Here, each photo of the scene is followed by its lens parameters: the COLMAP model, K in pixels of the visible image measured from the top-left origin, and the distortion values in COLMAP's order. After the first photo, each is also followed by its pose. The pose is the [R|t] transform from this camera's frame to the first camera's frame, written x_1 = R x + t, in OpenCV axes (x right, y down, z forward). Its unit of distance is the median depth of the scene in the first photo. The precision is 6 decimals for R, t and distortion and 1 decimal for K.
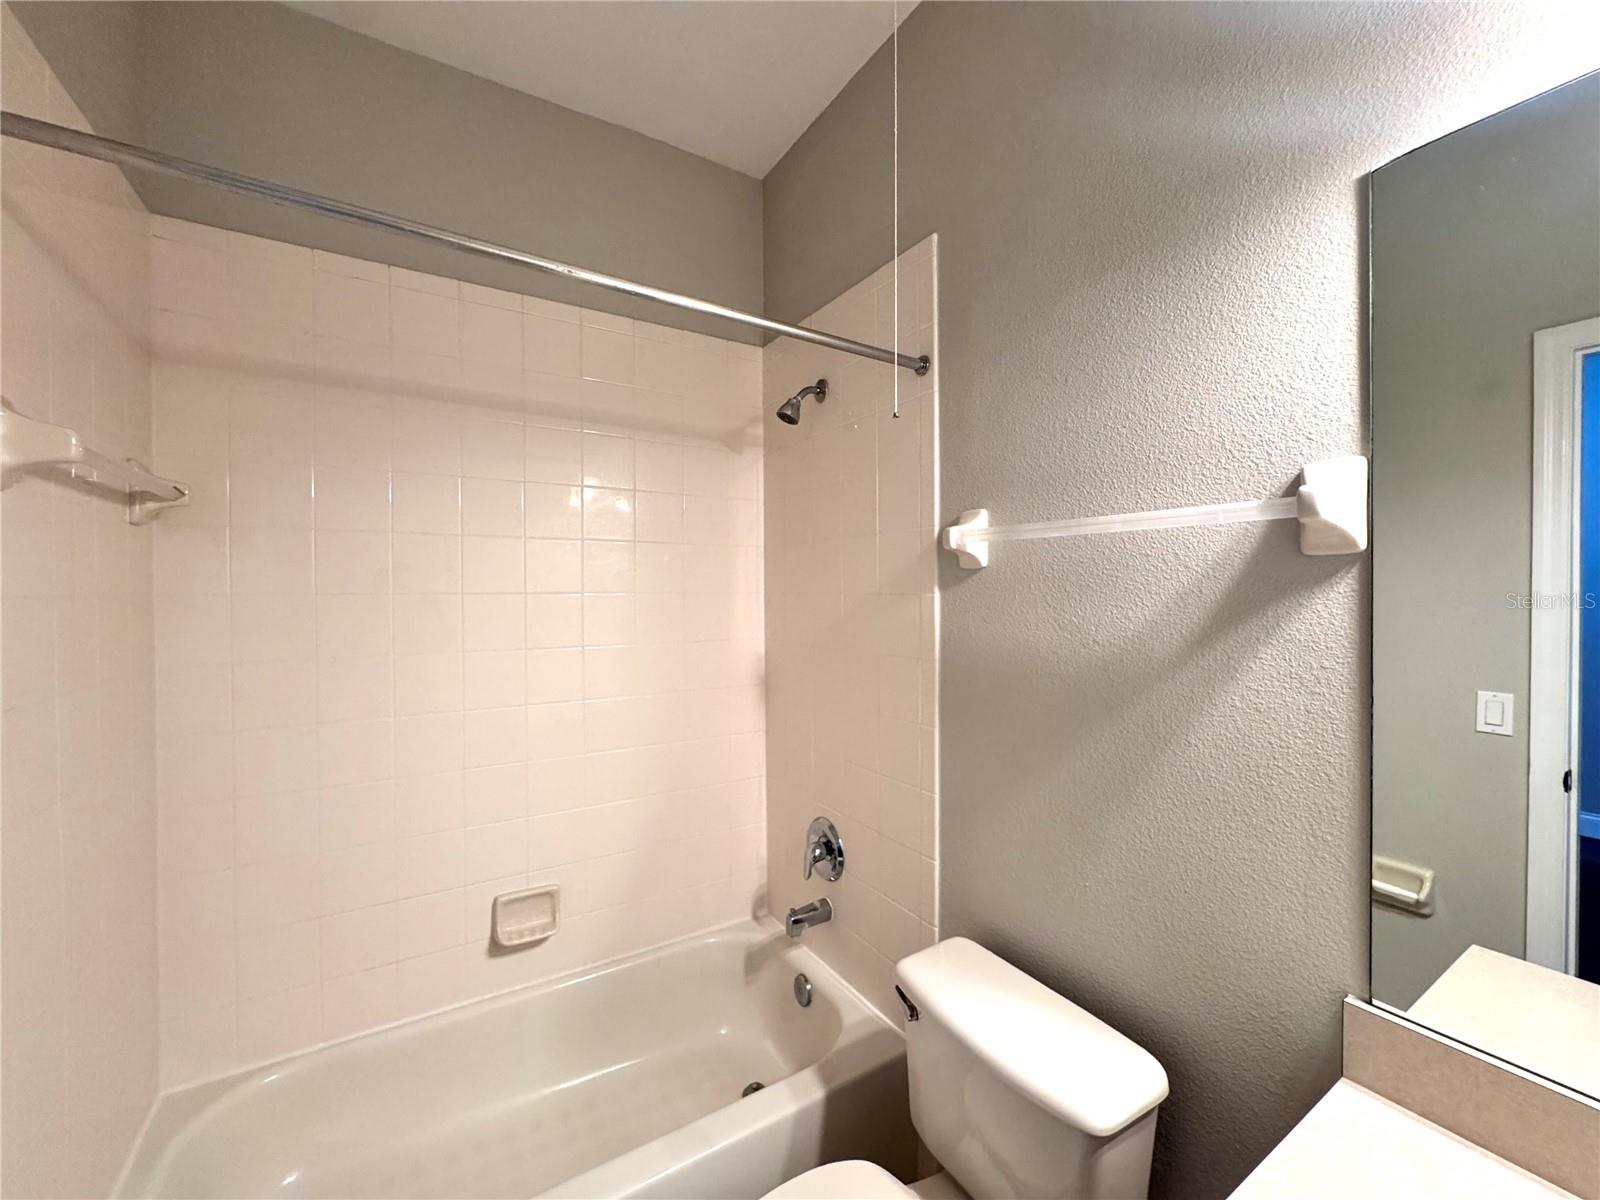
lens RADIAL K [[637.0, 0, 800.9], [0, 637.0, 598.4], [0, 0, 1]] dist [-0.004071, 0.000561]
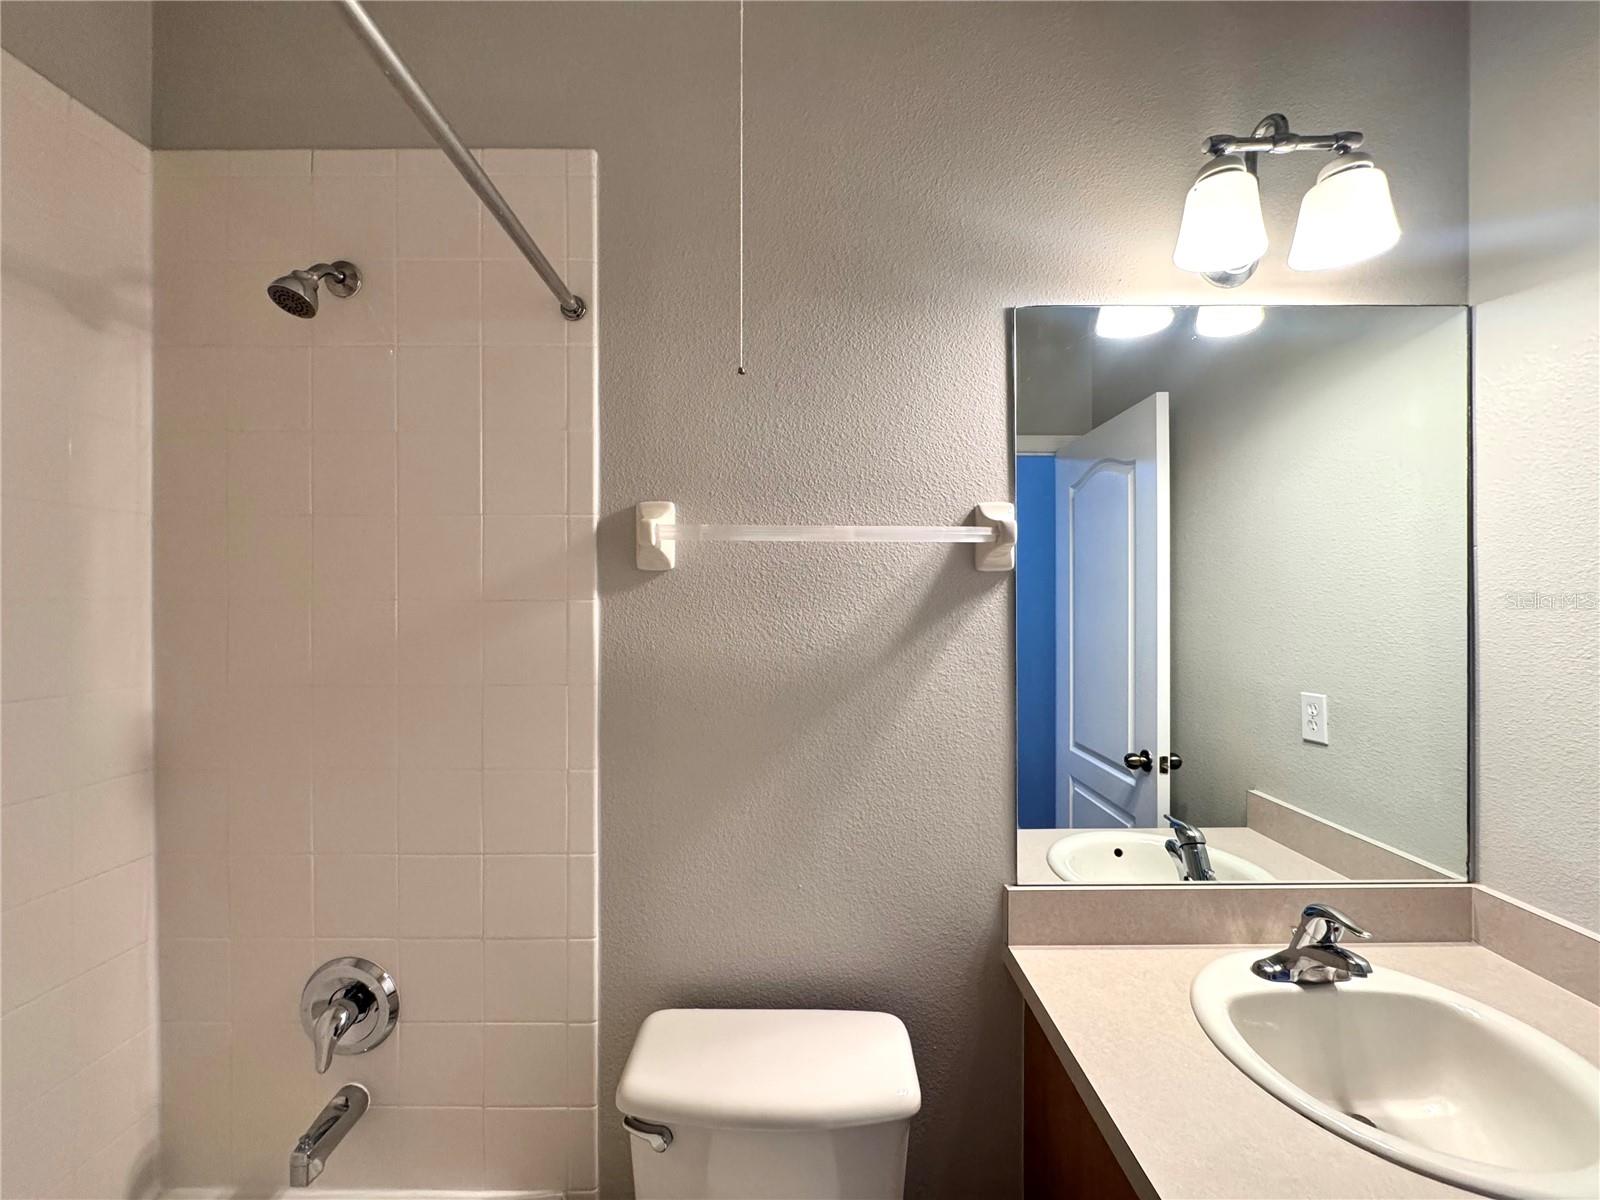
lens RADIAL K [[637.0, 0, 799.6], [0, 637.0, 598.1], [0, 0, 1]] dist [-0.004071, 0.000561]
pose [[0.531846, 0.004238, 0.846830, -0.395891], [0.008179, 0.999915, -0.010141, 0.000398], [-0.846801, 0.012319, 0.531767, 0.436340]]
